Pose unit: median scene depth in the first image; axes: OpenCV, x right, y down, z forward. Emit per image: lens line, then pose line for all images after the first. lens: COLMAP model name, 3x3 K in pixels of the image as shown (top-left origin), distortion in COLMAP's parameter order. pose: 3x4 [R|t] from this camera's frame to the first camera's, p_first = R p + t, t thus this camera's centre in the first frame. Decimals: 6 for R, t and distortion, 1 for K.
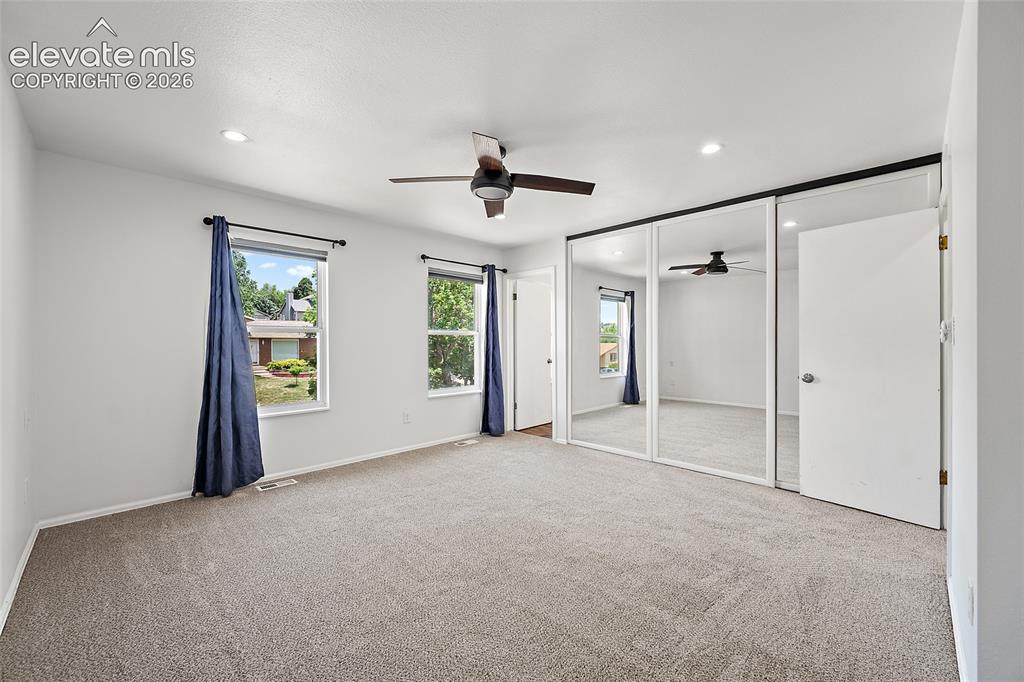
lens RADIAL K [[402.5, 0, 507.4], [0, 402.5, 341.6], [0, 0, 1]] dist [-0.002233, -0.000159]
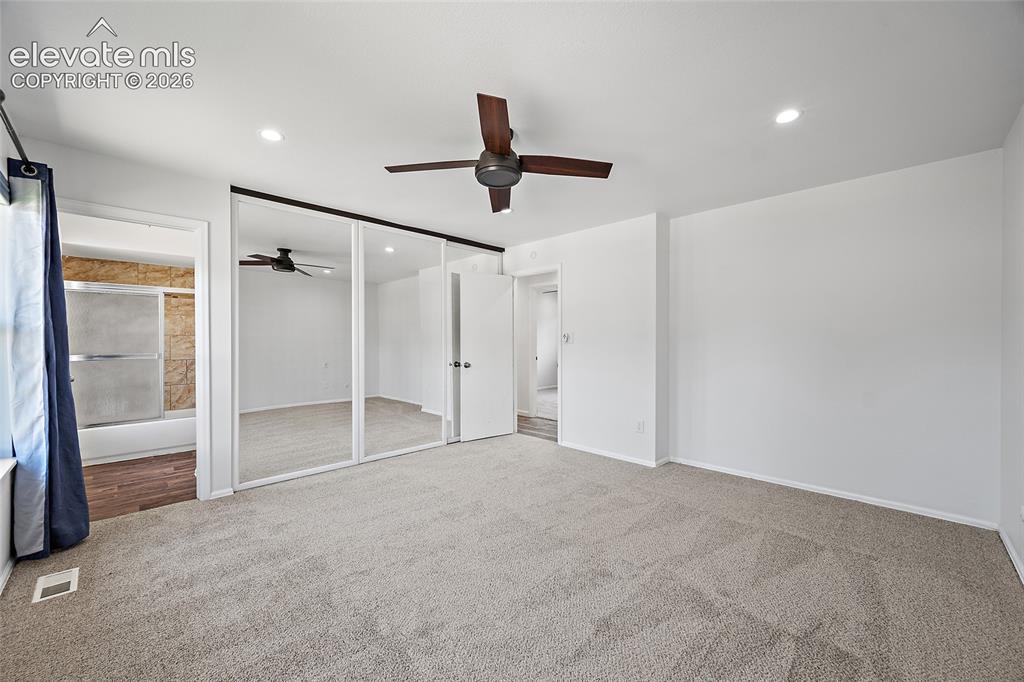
lens RADIAL K [[402.5, 0, 507.4], [0, 402.5, 341.6], [0, 0, 1]] dist [-0.002233, -0.000159]
pose [[0.007842, -0.007990, 0.999937, -0.626675], [-0.007096, 0.999942, 0.008046, -0.013292], [-0.999944, -0.007159, 0.007785, 0.632493]]
